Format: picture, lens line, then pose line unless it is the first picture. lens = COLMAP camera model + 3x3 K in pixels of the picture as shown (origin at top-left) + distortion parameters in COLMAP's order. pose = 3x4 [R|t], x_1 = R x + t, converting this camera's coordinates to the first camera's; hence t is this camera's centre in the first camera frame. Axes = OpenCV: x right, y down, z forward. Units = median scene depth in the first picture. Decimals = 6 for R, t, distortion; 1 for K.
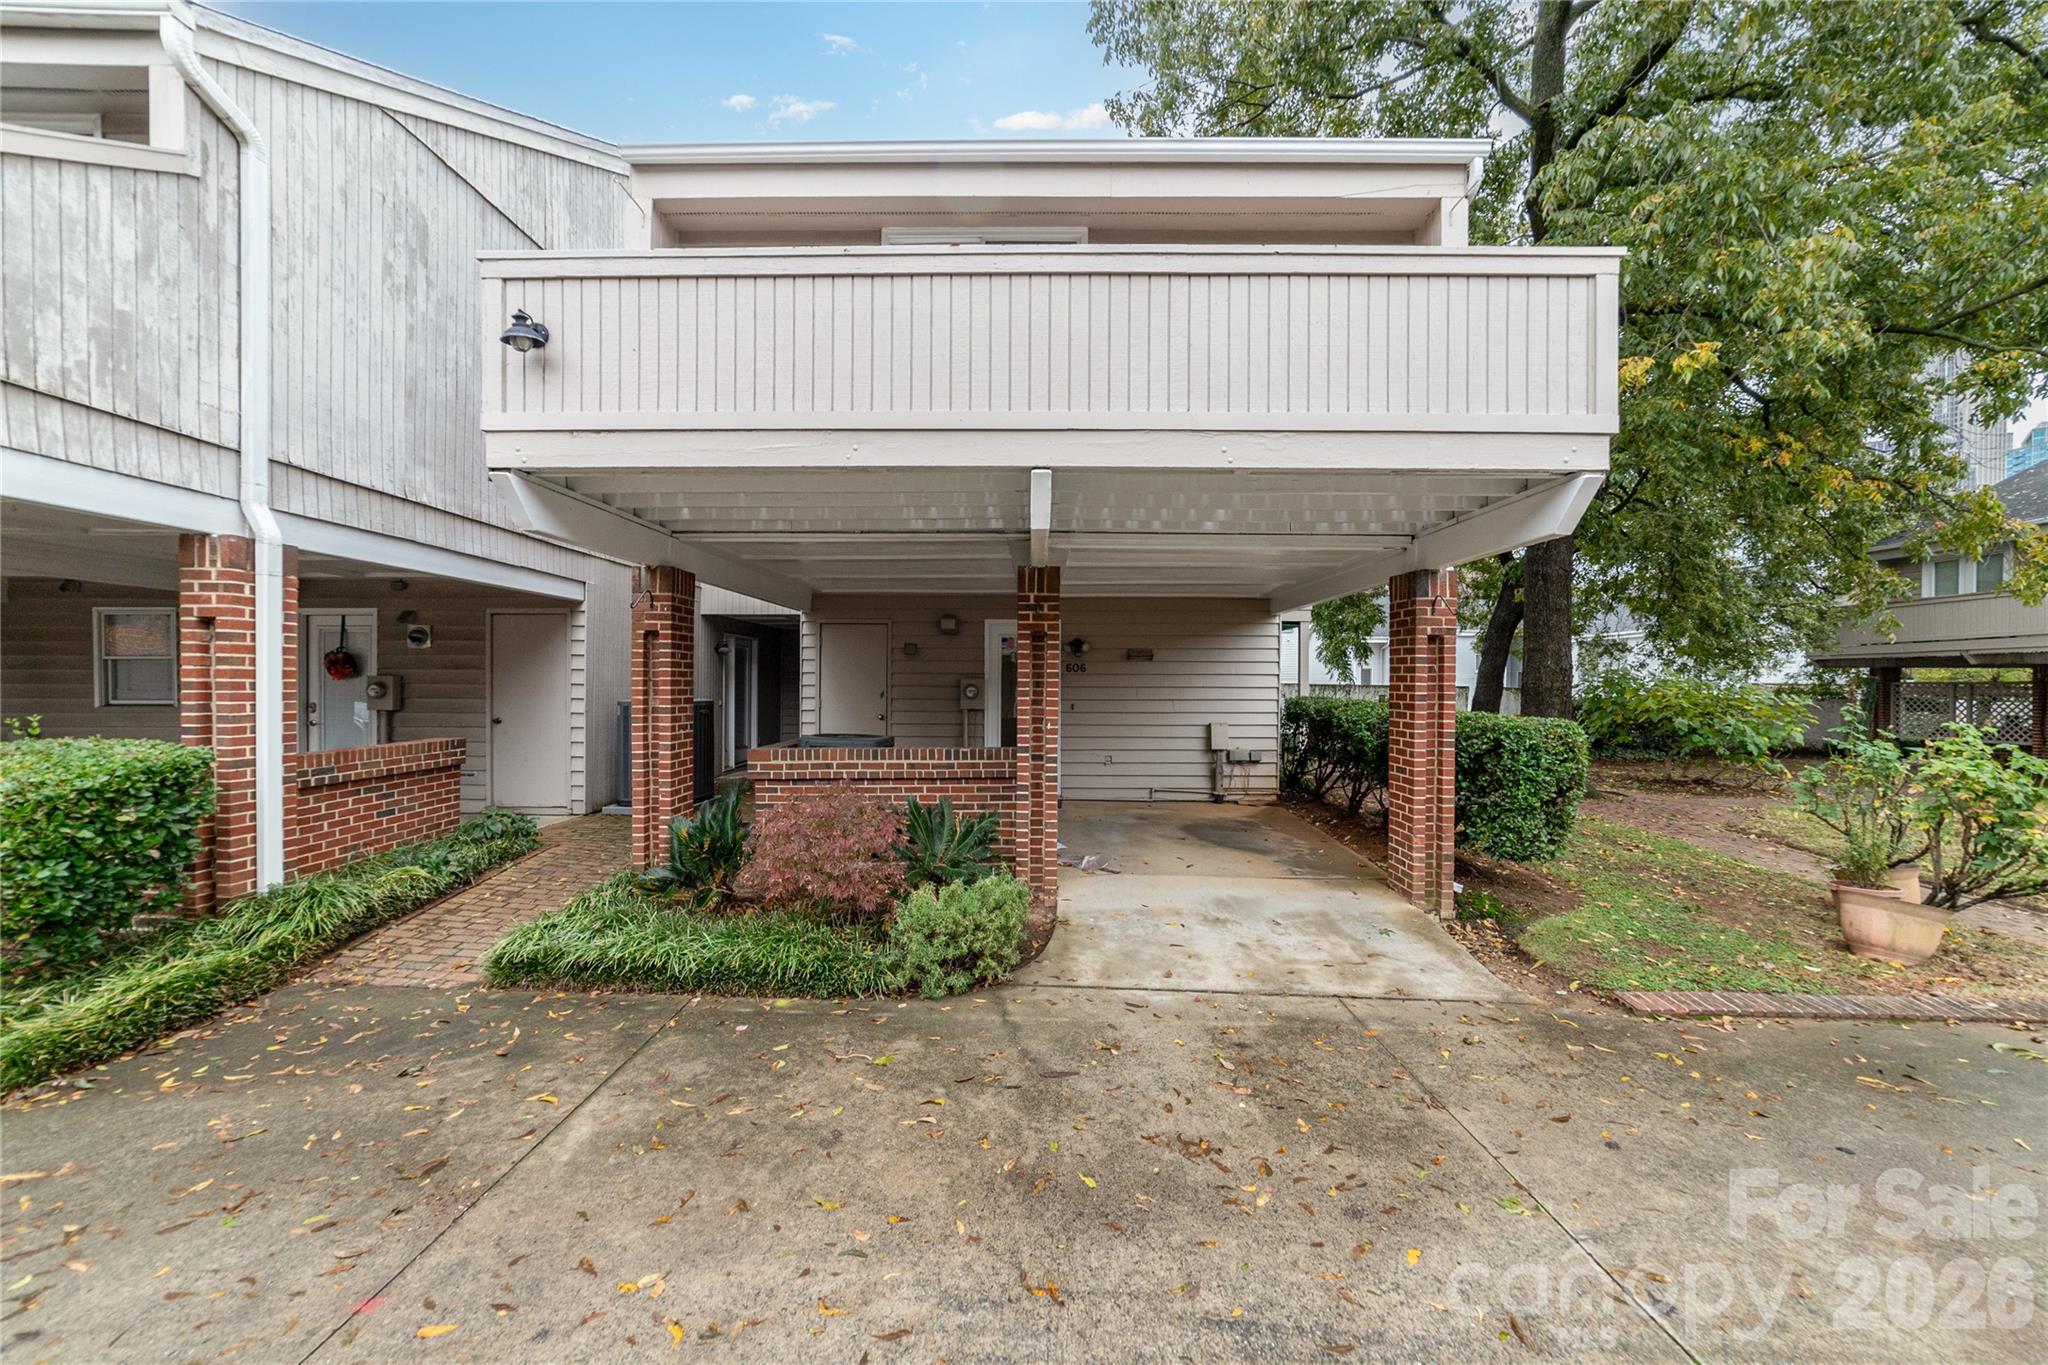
lens RADIAL K [[788.1, 0, 1022.0], [0, 788.1, 687.7], [0, 0, 1]] dist [-0.010715, 0.001679]
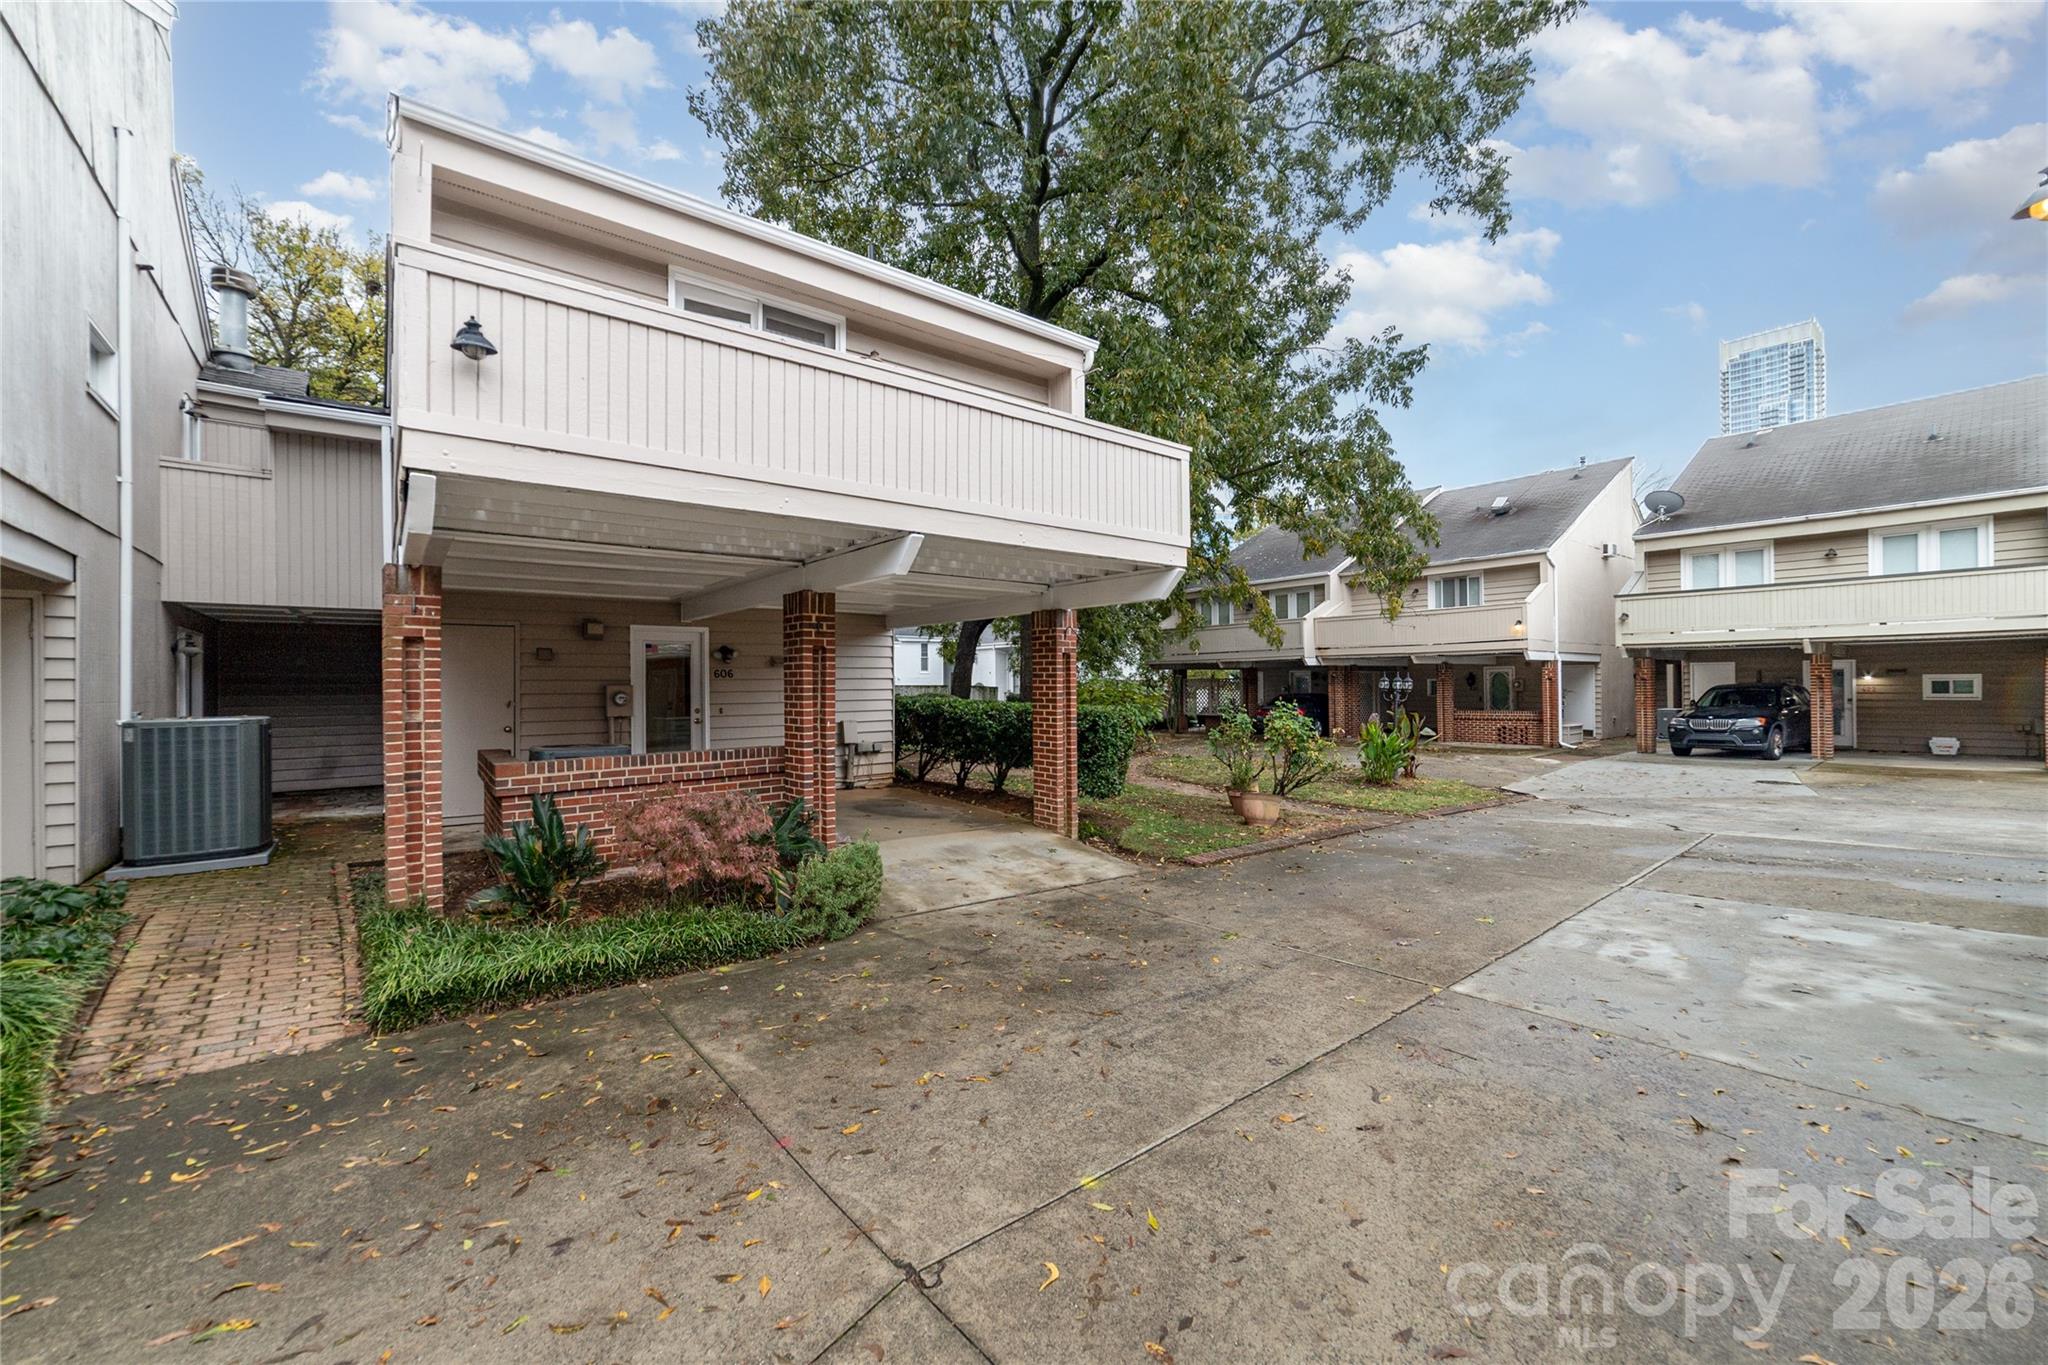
lens RADIAL K [[788.1, 0, 1036.9], [0, 788.1, 681.0], [0, 0, 1]] dist [-0.010715, 0.001679]
pose [[0.773123, -0.009337, 0.634187, -0.620587], [0.015386, 0.999873, -0.004036, -0.010361], [-0.634070, 0.012877, 0.773169, -0.174198]]
